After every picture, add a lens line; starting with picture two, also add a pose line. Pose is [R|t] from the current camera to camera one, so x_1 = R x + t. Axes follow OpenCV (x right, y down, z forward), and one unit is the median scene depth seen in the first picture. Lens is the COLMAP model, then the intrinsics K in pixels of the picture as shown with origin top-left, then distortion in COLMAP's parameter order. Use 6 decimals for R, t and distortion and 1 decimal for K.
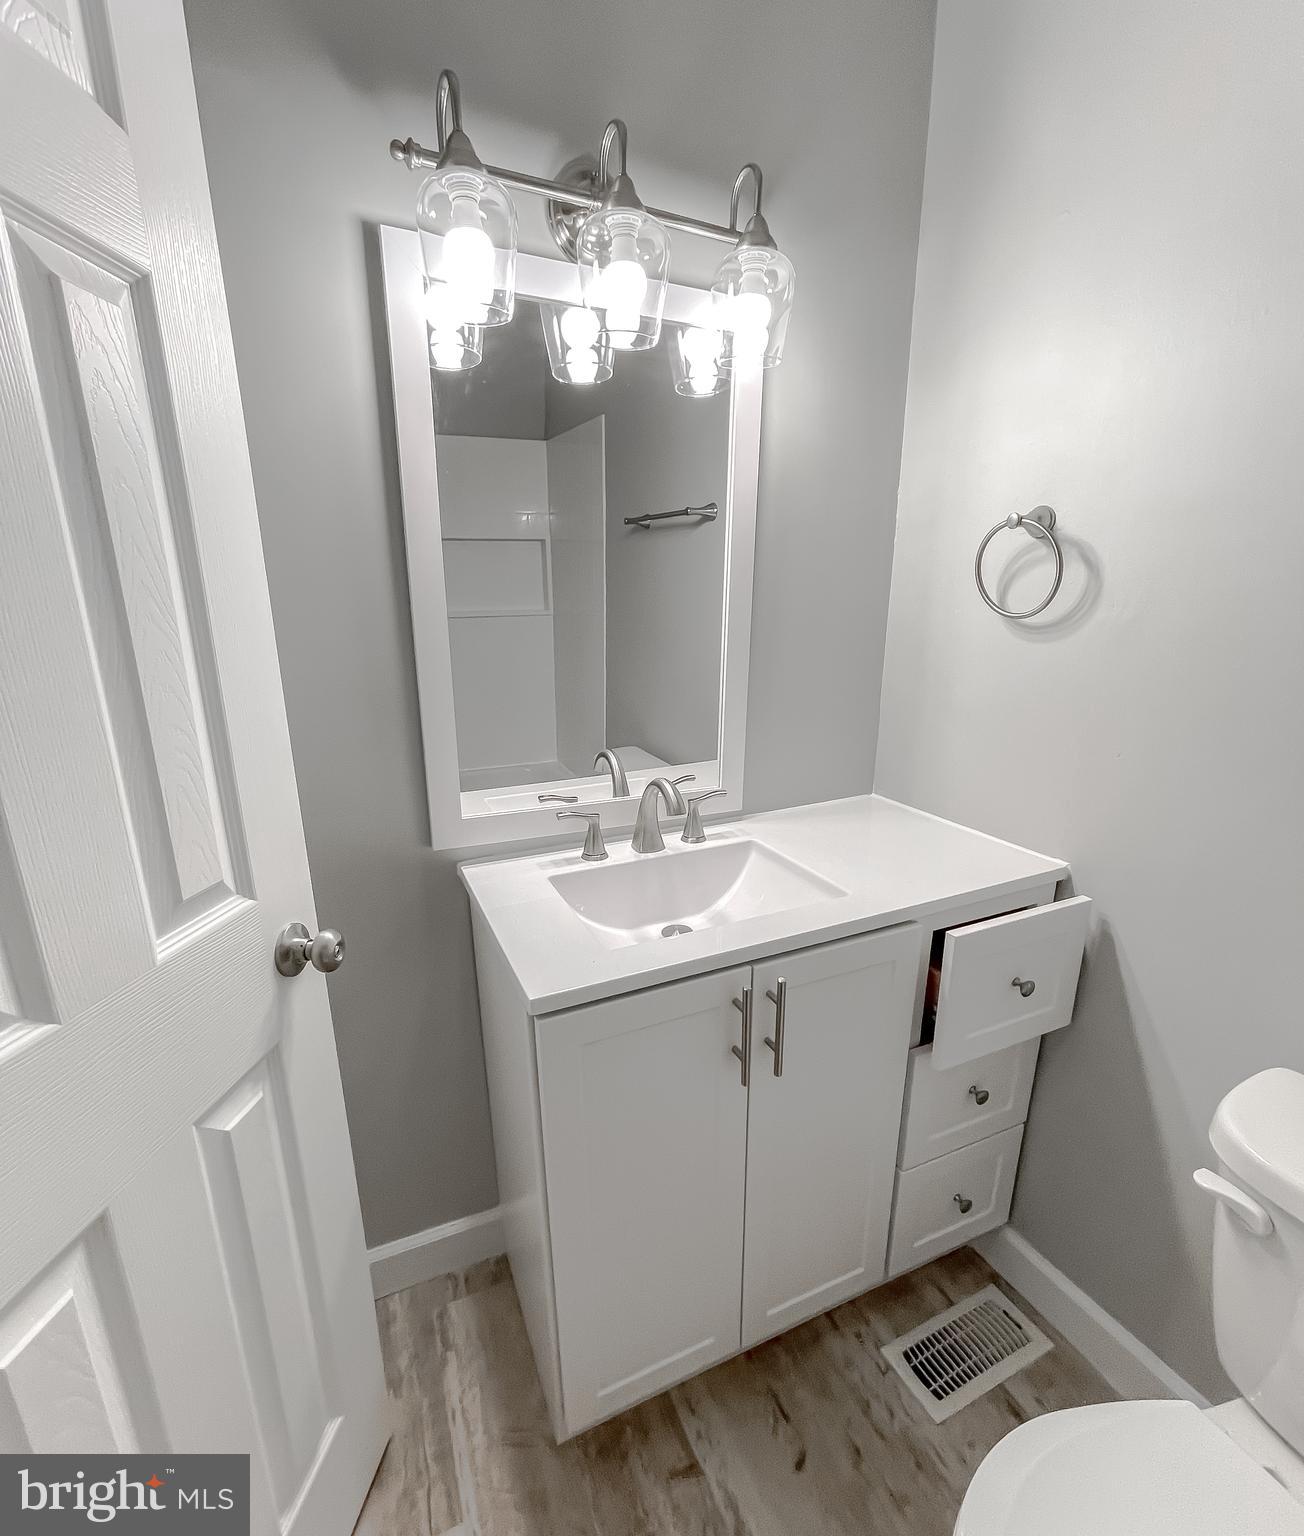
lens RADIAL K [[714.1, 0, 658.0], [0, 714.1, 804.9], [0, 0, 1]] dist [0.003197, 0.000679]
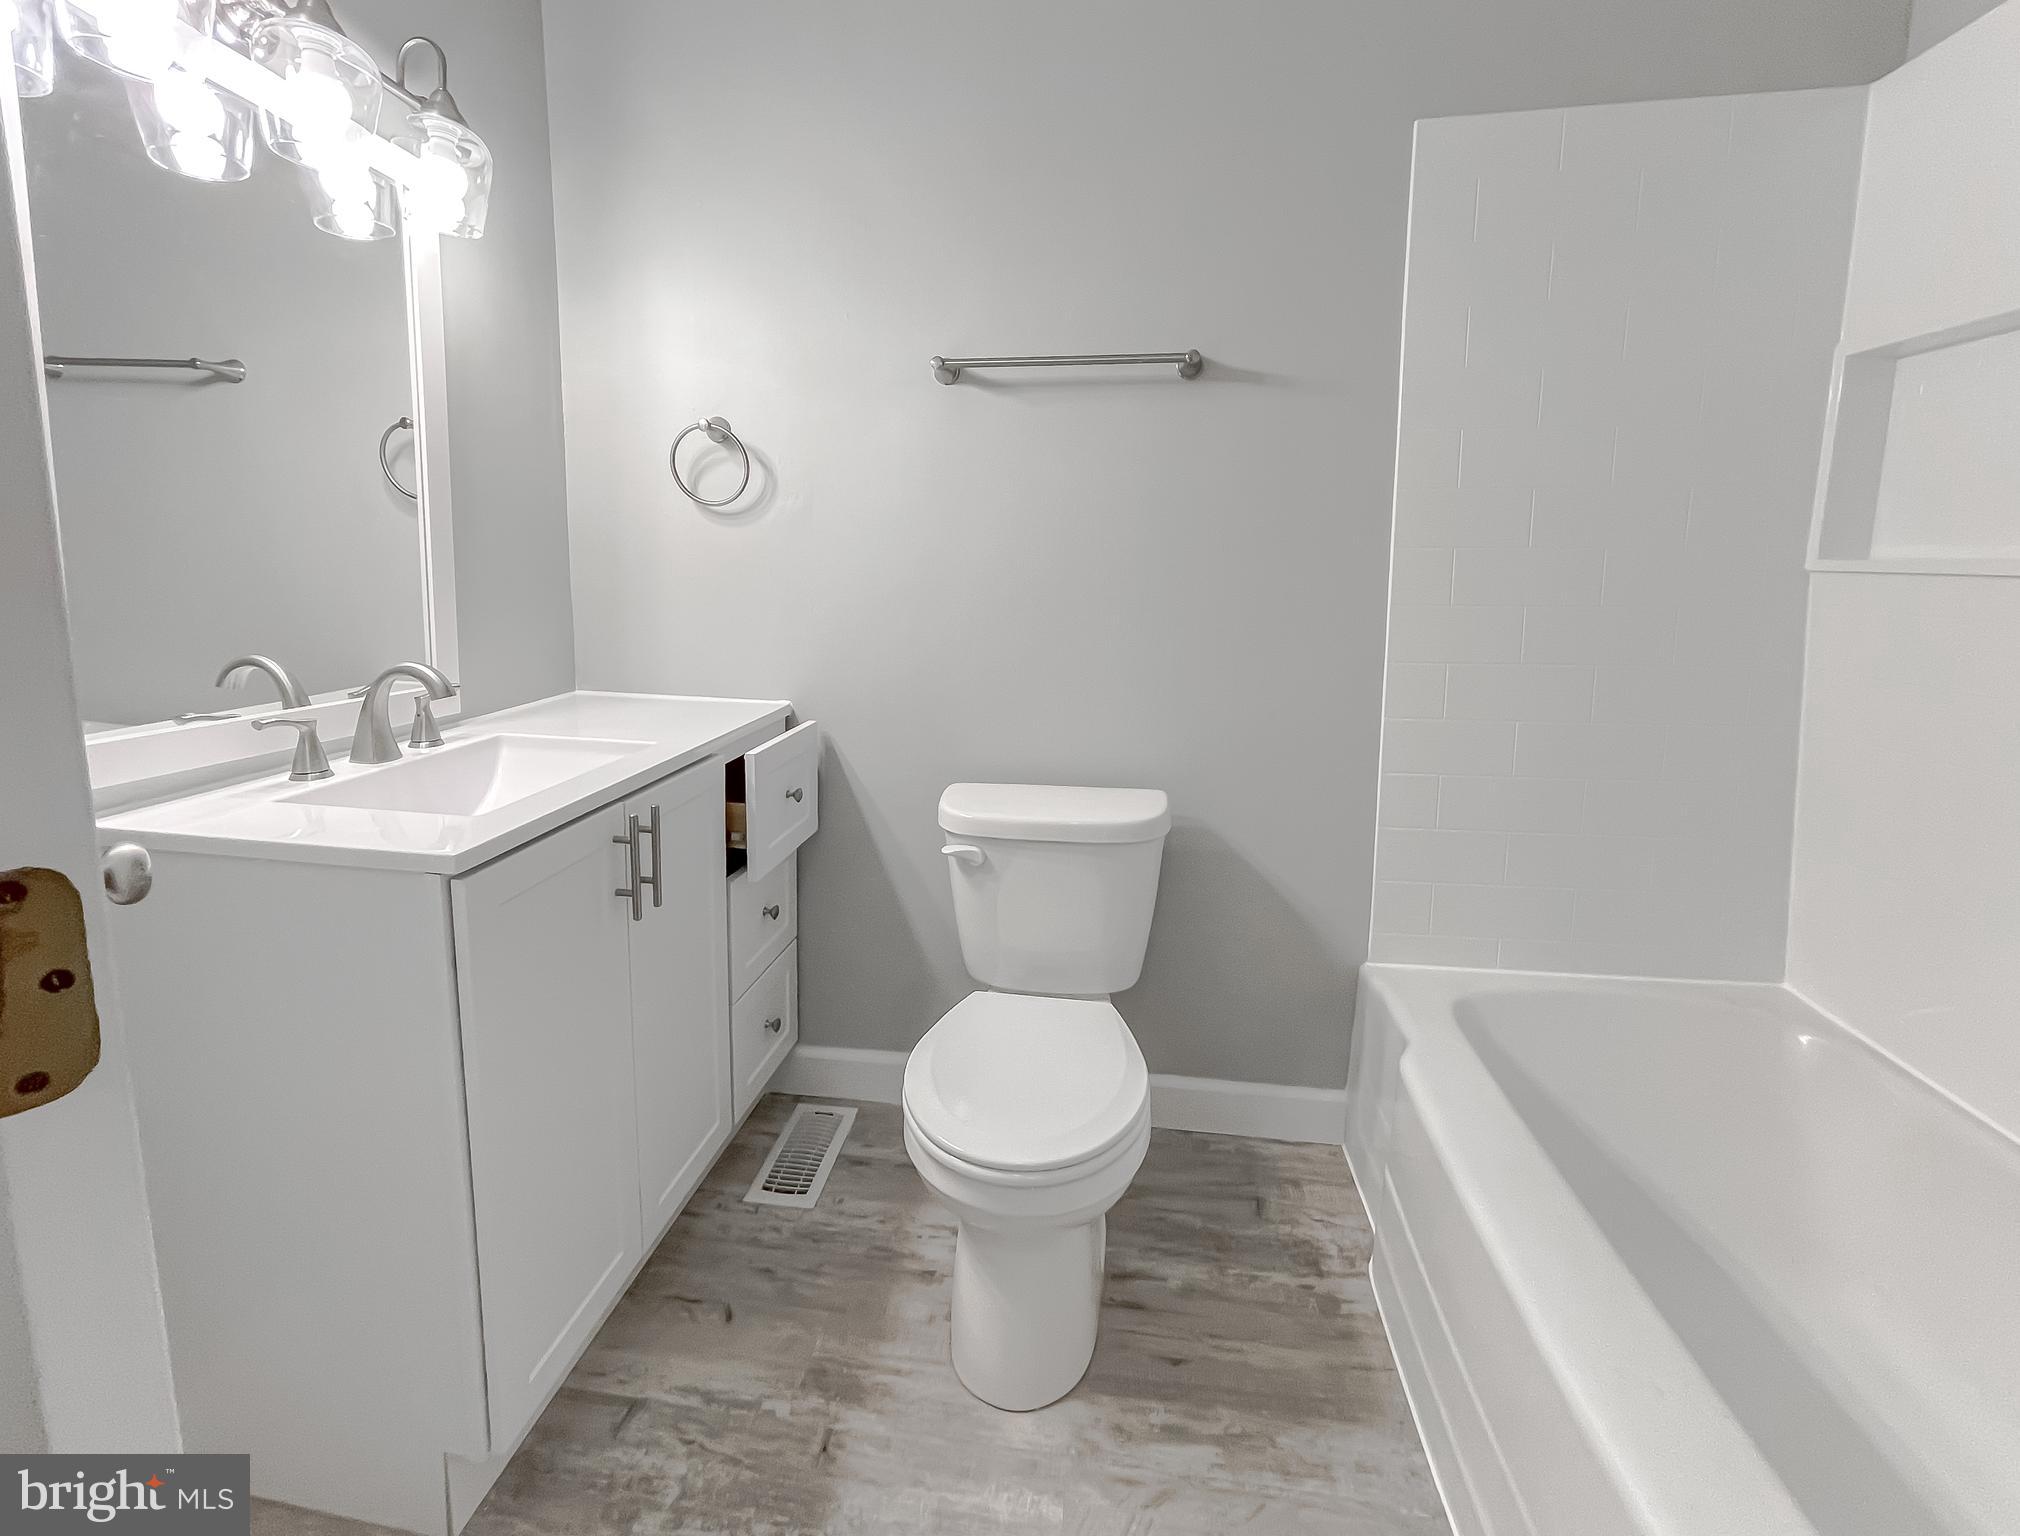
lens RADIAL K [[1031.7, 0, 1006.7], [0, 1031.7, 766.0], [0, 0, 1]] dist [-0.025282, 0.000948]
pose [[0.505061, -0.121656, 0.854467, -0.718298], [0.222839, 0.974830, 0.007076, 0.243712], [-0.833820, 0.186835, 0.519458, -0.202585]]
